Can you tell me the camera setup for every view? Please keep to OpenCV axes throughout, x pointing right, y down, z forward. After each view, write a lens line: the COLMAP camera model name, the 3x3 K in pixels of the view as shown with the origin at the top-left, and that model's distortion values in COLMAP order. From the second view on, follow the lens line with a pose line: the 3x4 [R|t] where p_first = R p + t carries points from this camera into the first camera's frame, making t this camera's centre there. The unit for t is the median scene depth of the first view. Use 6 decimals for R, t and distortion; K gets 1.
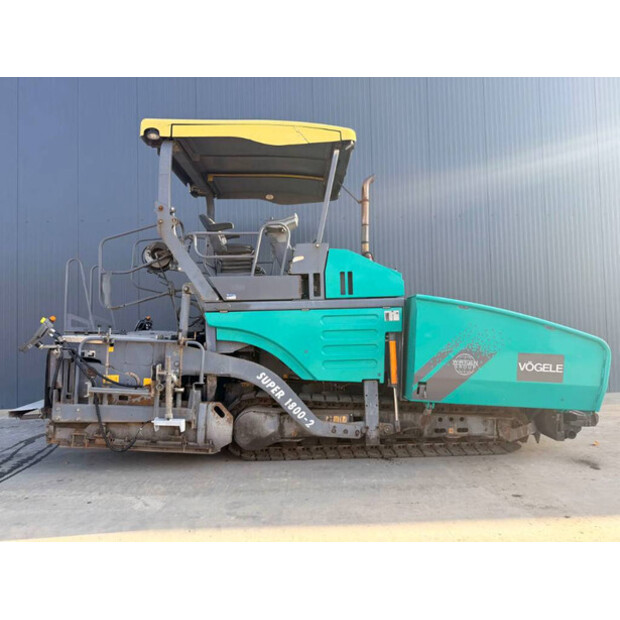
lens RADIAL K [[433.9, 0, 314.6], [0, 433.9, 308.3], [0, 0, 1]] dist [0.083744, -0.086293]
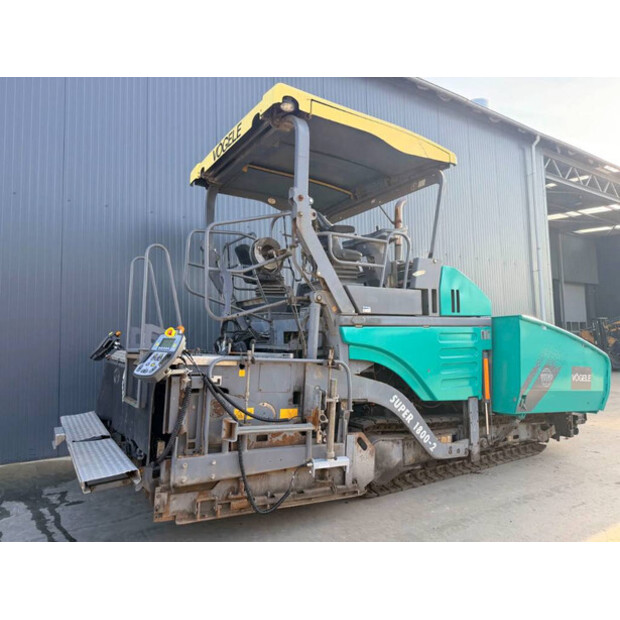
lens RADIAL K [[433.9, 0, 314.6], [0, 433.9, 308.3], [0, 0, 1]] dist [0.083744, -0.086293]
pose [[0.855679, 0.046437, 0.515419, -0.733921], [-0.018734, 0.998093, -0.058821, 0.024626], [-0.517167, 0.040676, 0.854917, 0.304136]]
